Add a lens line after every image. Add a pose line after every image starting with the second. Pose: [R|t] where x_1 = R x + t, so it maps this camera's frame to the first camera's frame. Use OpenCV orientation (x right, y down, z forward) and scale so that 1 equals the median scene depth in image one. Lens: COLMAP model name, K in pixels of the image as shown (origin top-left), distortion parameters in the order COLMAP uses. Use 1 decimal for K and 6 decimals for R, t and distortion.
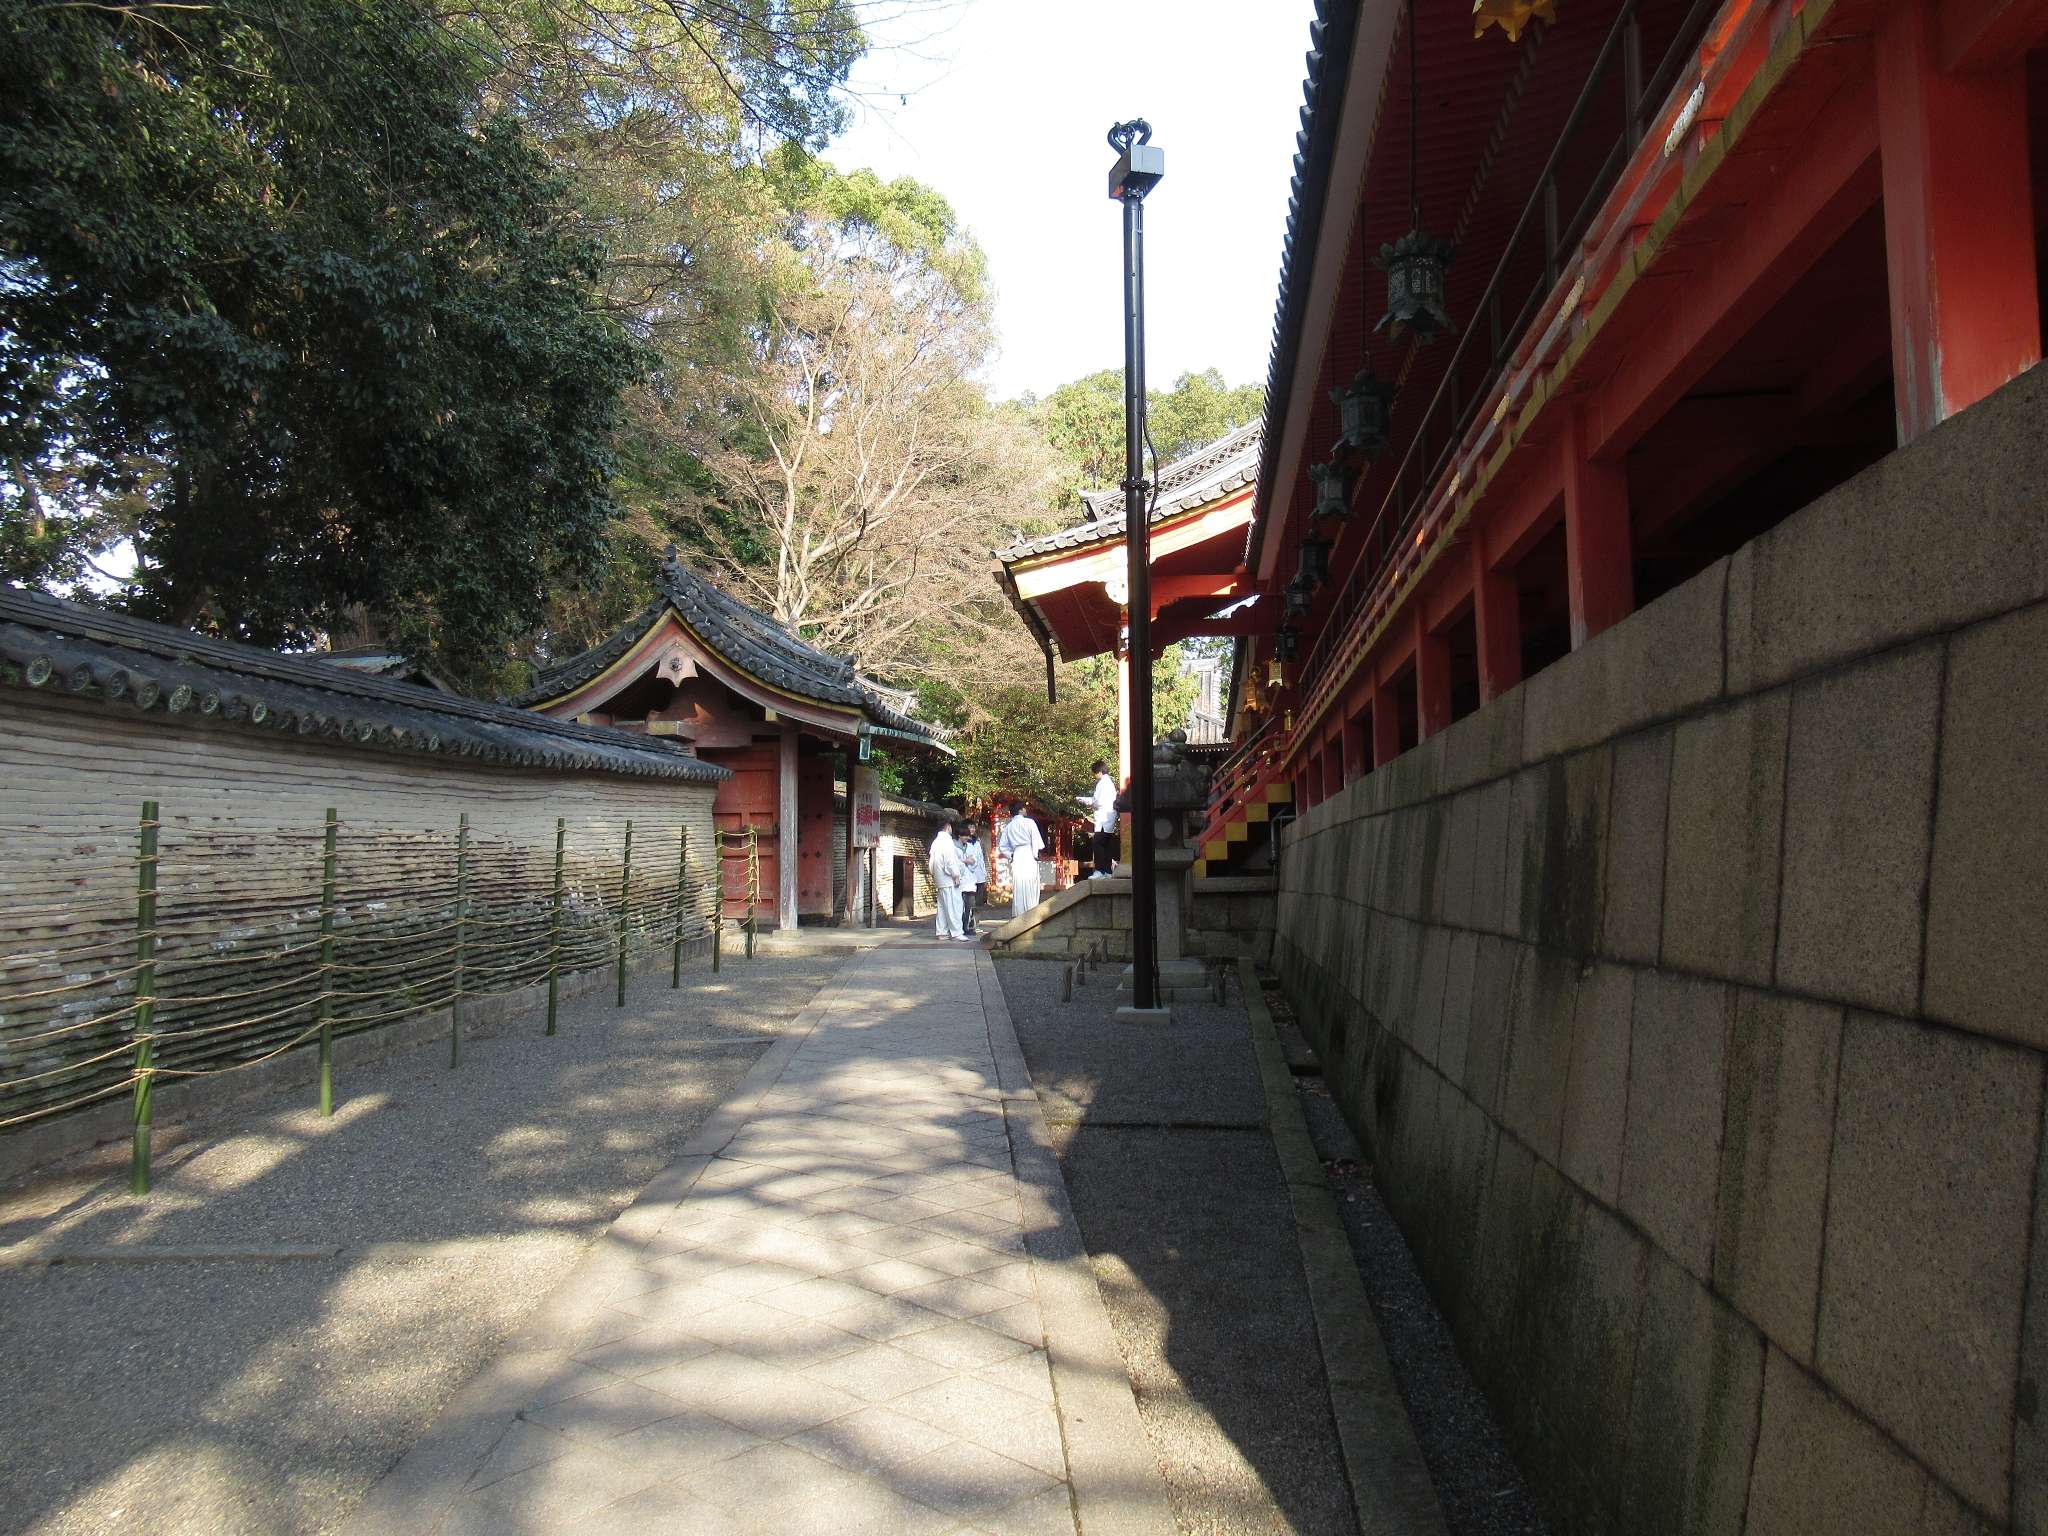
lens RADIAL K [[1543.1, 0, 1014.6], [0, 1543.1, 762.9], [0, 0, 1]] dist [-0.008190, 0.008388]
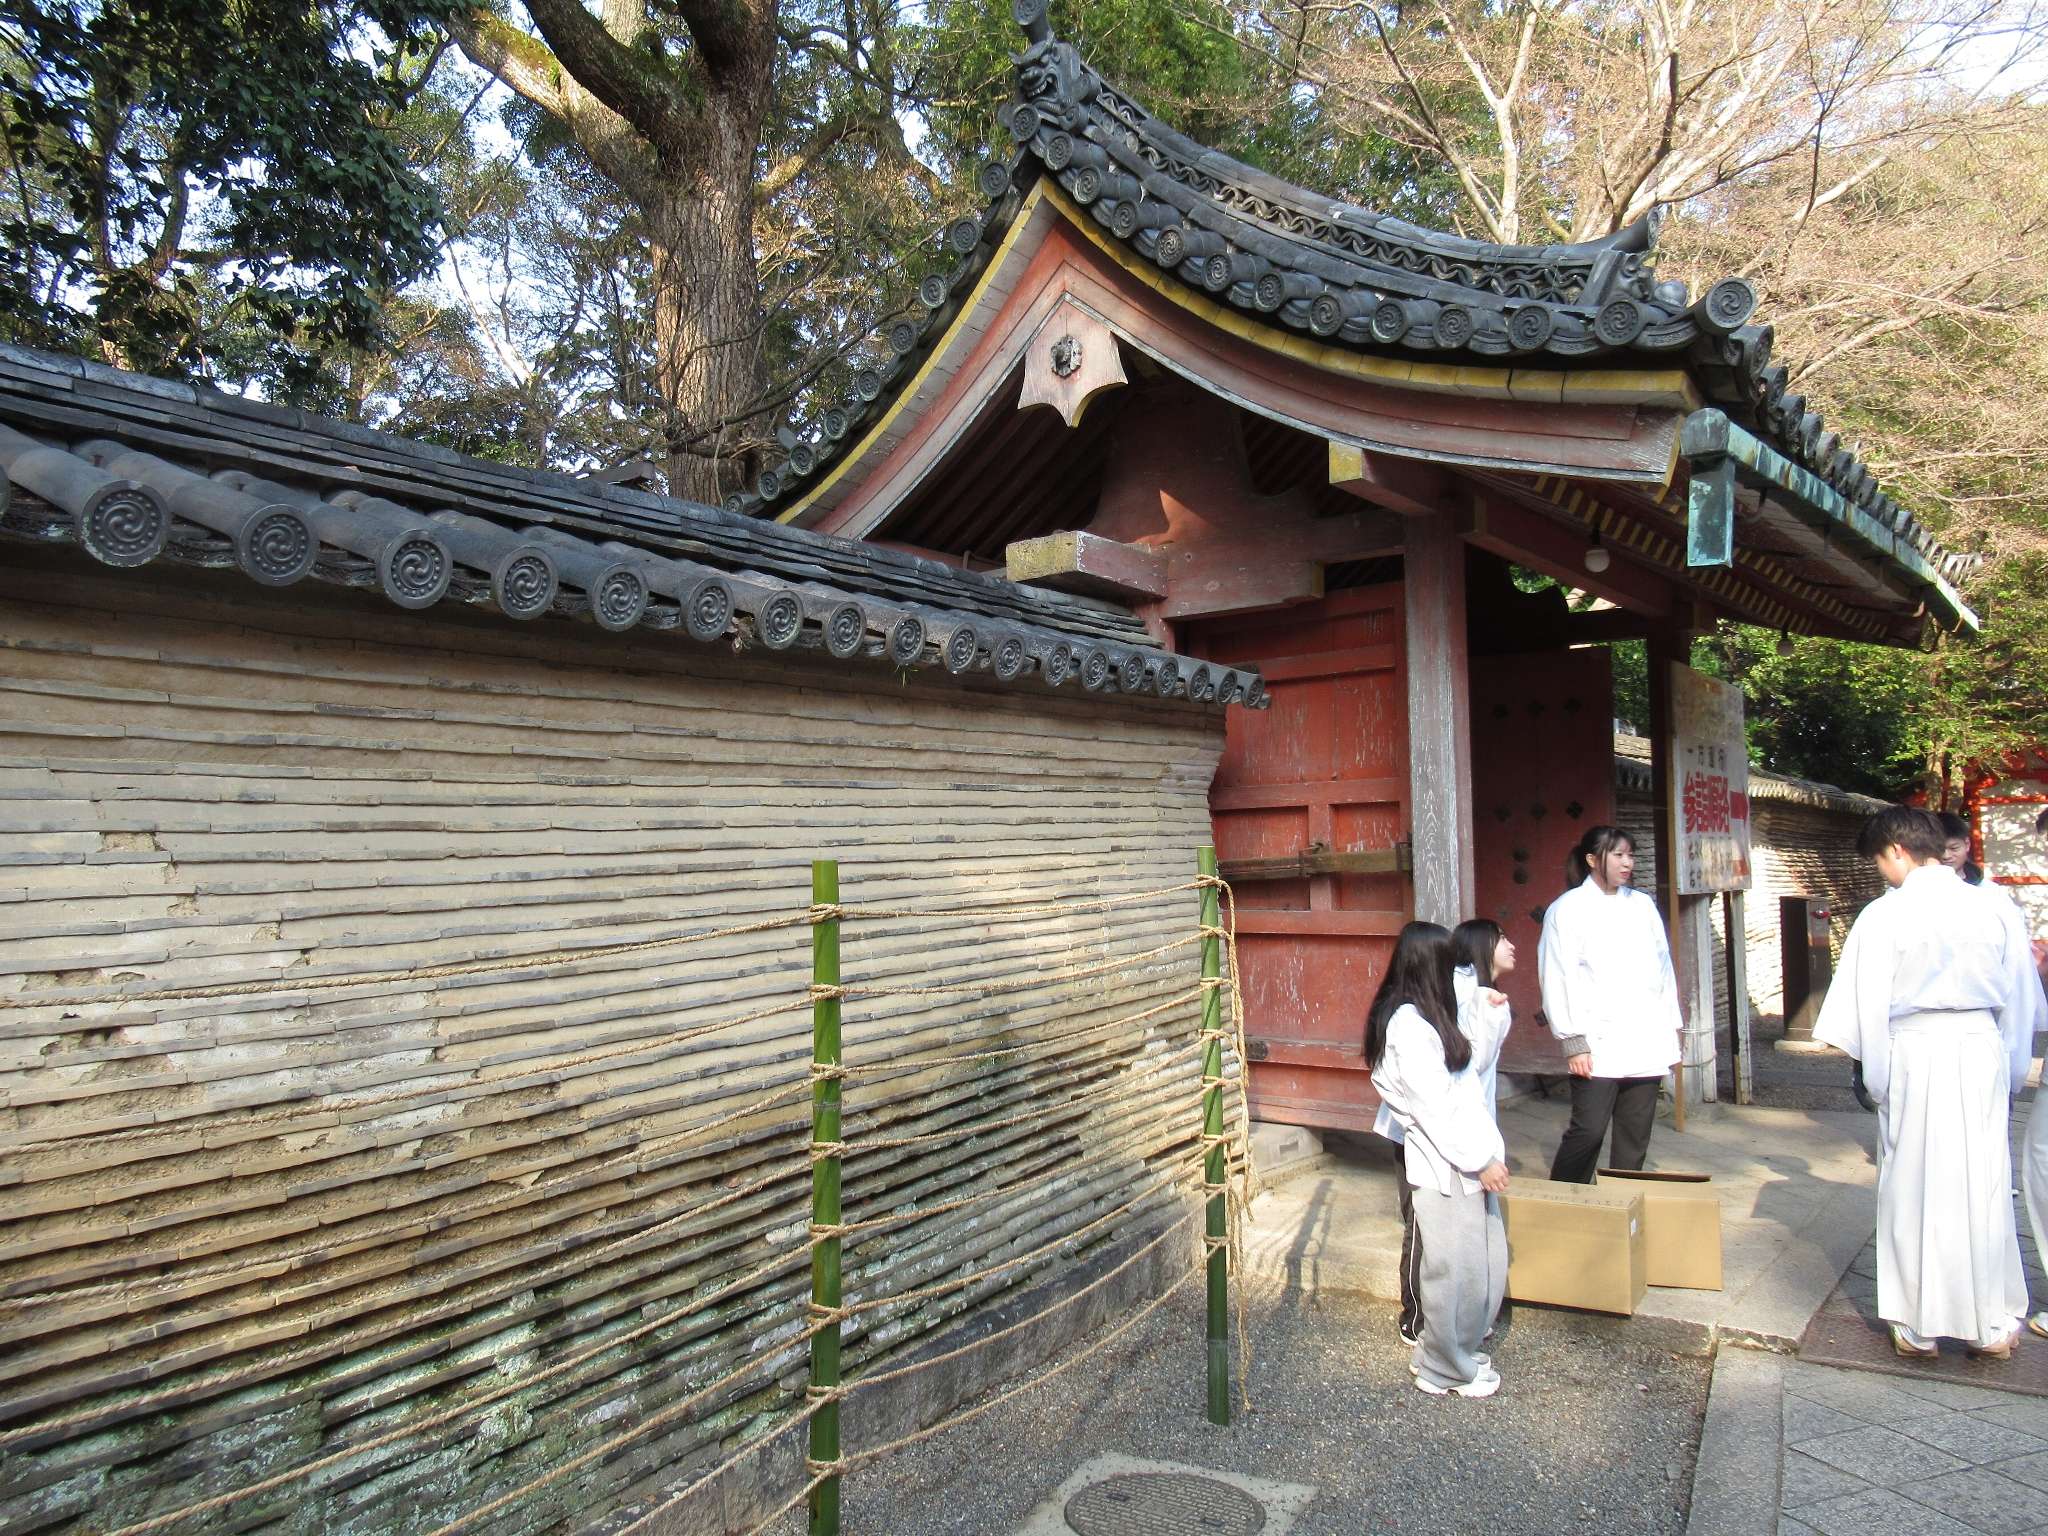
lens RADIAL K [[1543.1, 0, 1014.6], [0, 1543.1, 762.9], [0, 0, 1]] dist [-0.008190, 0.008388]
pose [[0.872685, -0.040985, -0.486561, -0.073266], [0.040180, 0.999119, -0.012093, 0.025694], [0.486628, -0.008996, 0.873563, 0.706567]]
